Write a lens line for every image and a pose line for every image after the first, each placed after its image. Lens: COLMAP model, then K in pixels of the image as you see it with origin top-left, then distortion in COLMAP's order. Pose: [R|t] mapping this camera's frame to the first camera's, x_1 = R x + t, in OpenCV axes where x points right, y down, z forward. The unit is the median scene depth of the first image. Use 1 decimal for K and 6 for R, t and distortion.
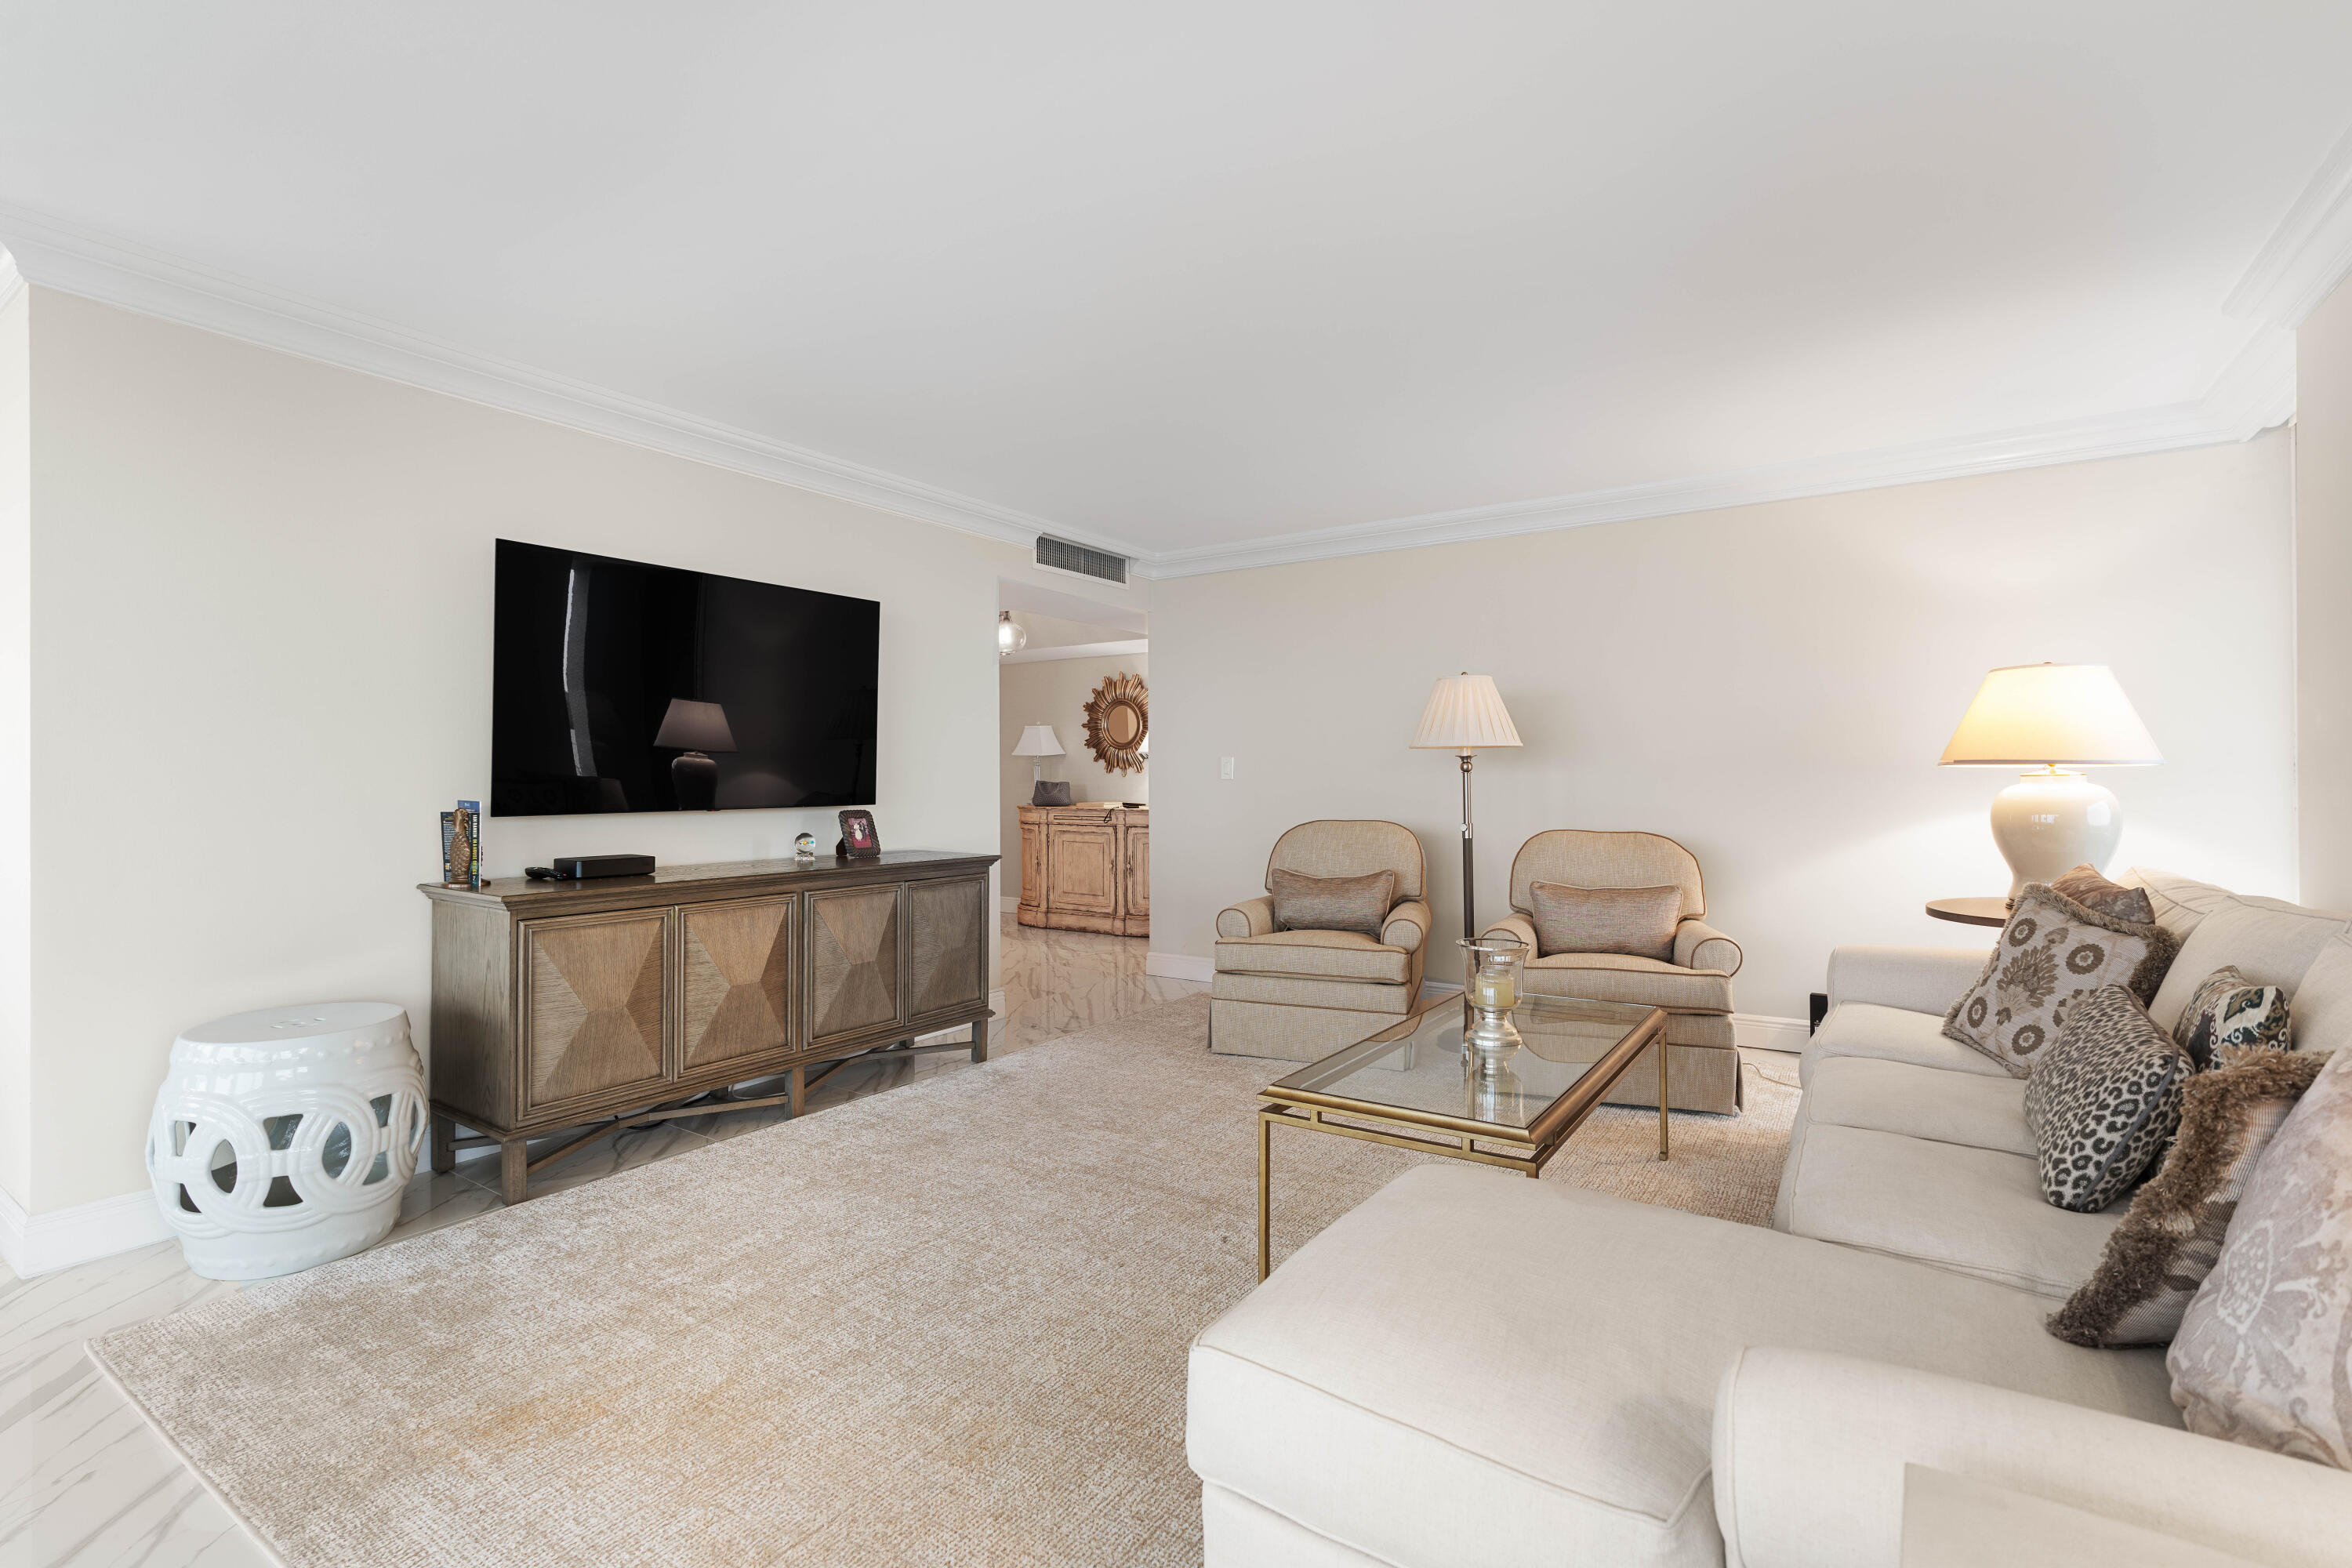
lens RADIAL K [[1072.3, 0, 1183.7], [0, 1072.3, 782.9], [0, 0, 1]] dist [-0.014814, 0.007354]
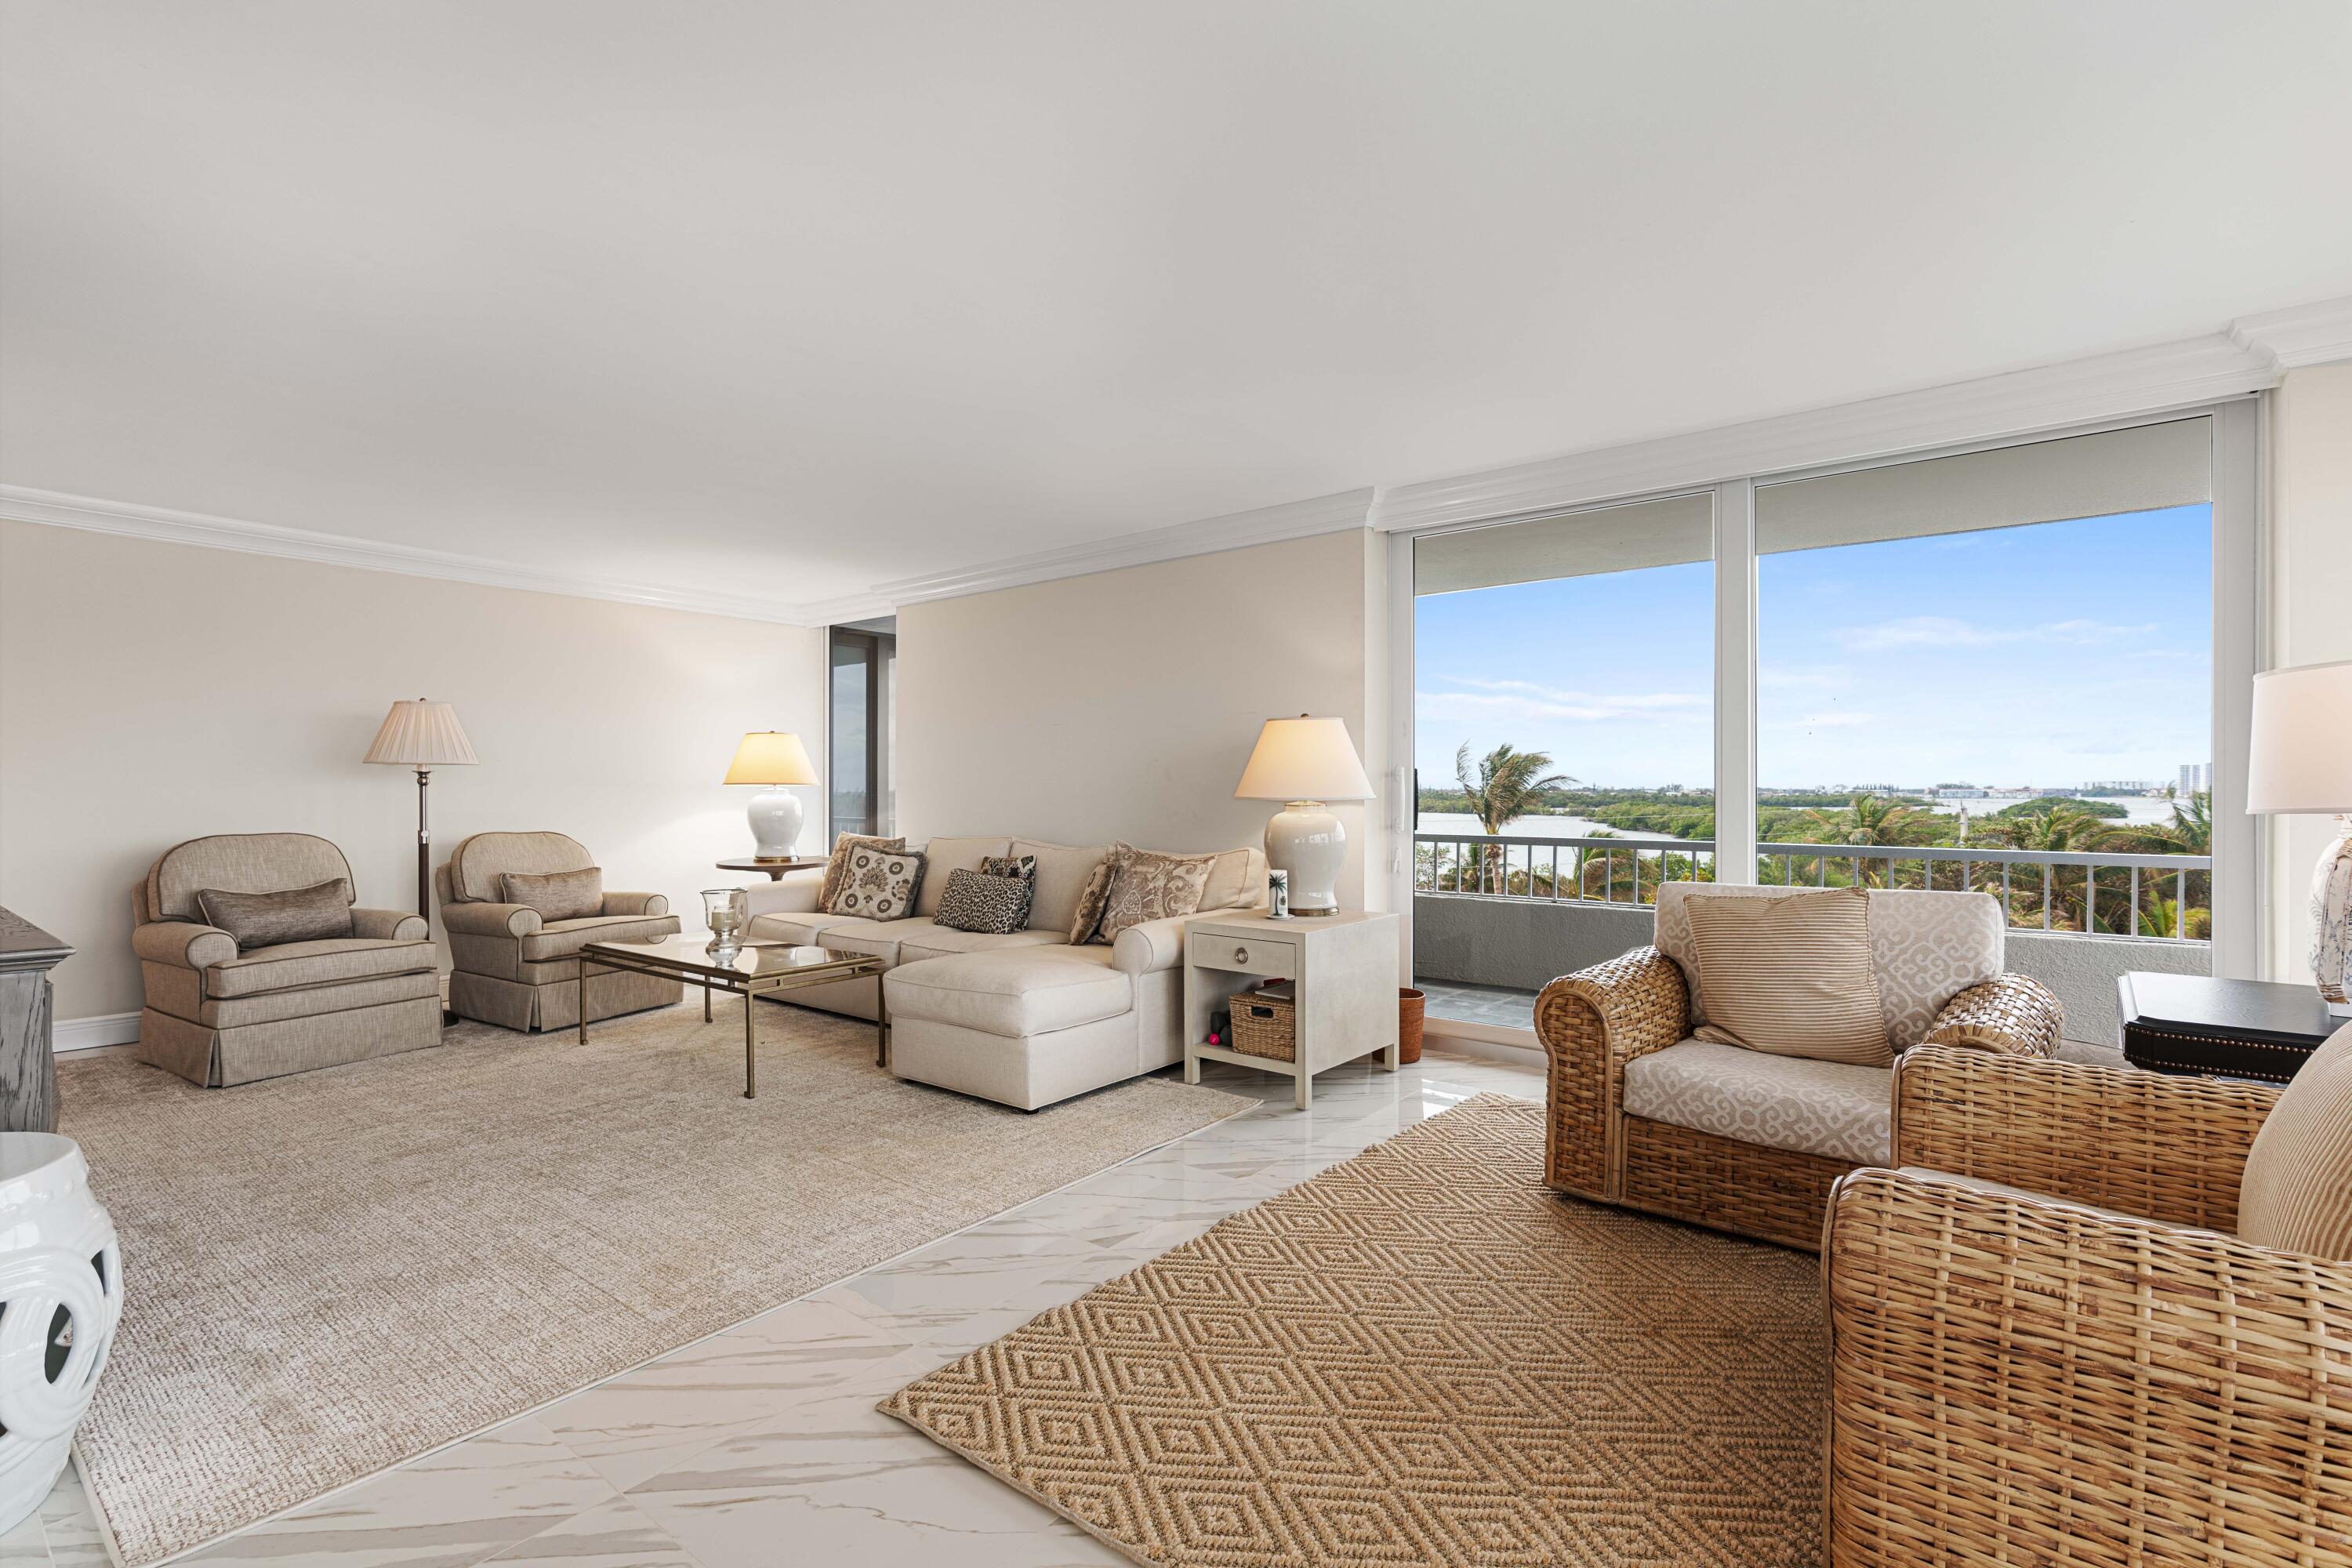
lens RADIAL K [[1057.0, 0, 1170.2], [0, 1057.0, 794.5], [0, 0, 1]] dist [-0.011512, 0.000687]
pose [[0.080931, 0.000516, 0.996720, -1.093546], [0.003106, 0.999995, -0.000770, 0.004280], [-0.996715, 0.003159, 0.080929, 0.156347]]
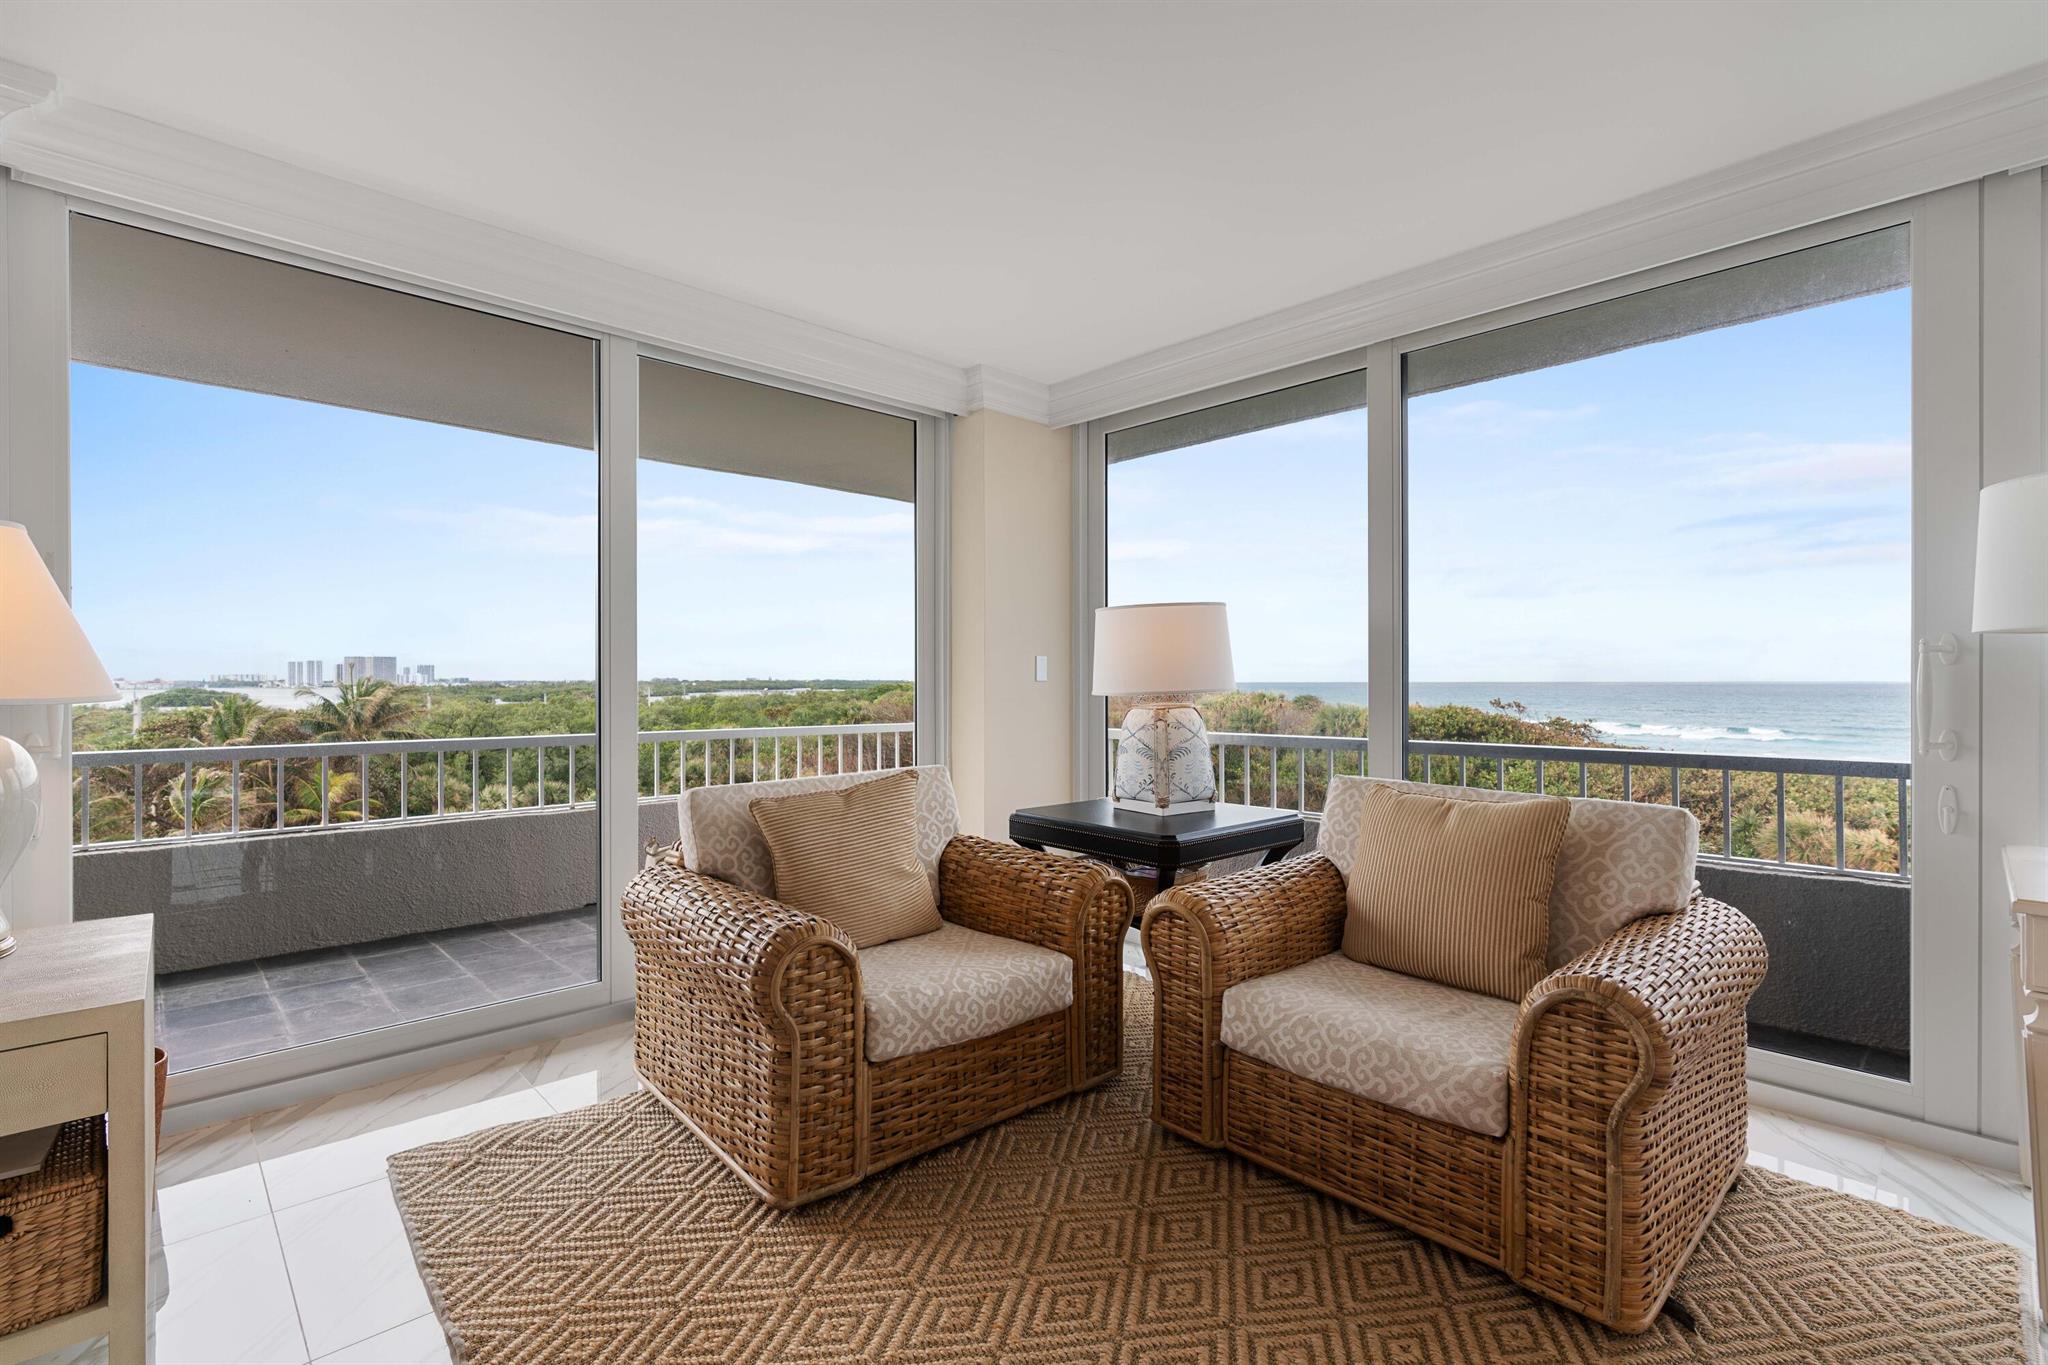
lens RADIAL K [[917.9, 0, 1025.5], [0, 917.9, 672.5], [0, 0, 1]] dist [-0.011791, 0.005265]
pose [[-0.976178, 0.002539, 0.216957, -0.452626], [0.001924, 0.999994, -0.003042, -0.003765], [-0.216963, -0.002552, -0.976176, 0.449878]]
